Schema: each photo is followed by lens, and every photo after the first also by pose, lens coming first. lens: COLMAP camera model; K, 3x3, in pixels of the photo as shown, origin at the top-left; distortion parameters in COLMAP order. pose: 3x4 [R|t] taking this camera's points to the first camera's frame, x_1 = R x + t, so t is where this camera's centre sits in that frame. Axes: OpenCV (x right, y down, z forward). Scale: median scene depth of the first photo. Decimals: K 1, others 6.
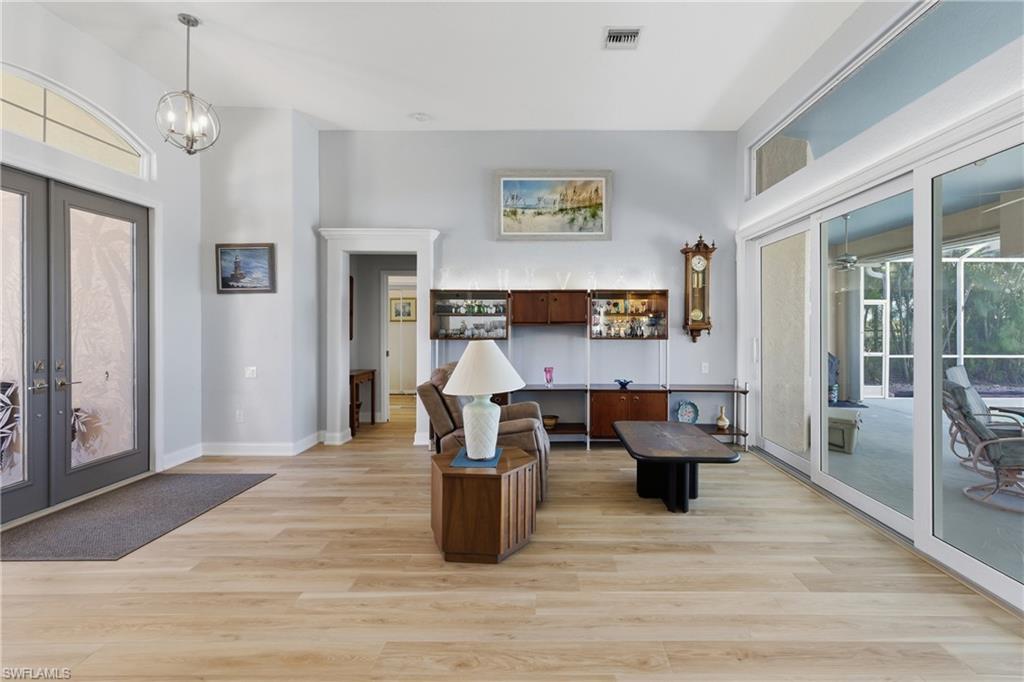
lens RADIAL K [[441.4, 0, 513.3], [0, 441.4, 325.0], [0, 0, 1]] dist [0.002115, -0.017223]
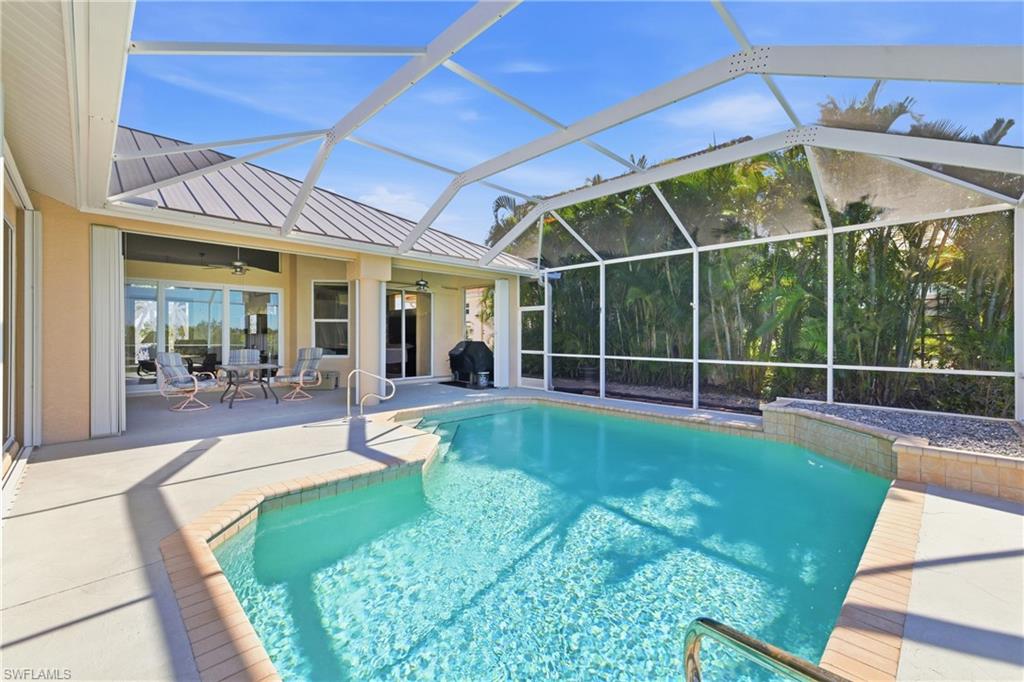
lens RADIAL K [[431.9, 0, 515.5], [0, 431.9, 332.9], [0, 0, 1]] dist [0.000249, 0.000012]
pose [[0.731157, -0.002127, -0.682205, 2.673861], [0.002451, 0.999997, -0.000491, 0.025668], [0.682204, -0.001313, 0.731160, 0.195909]]
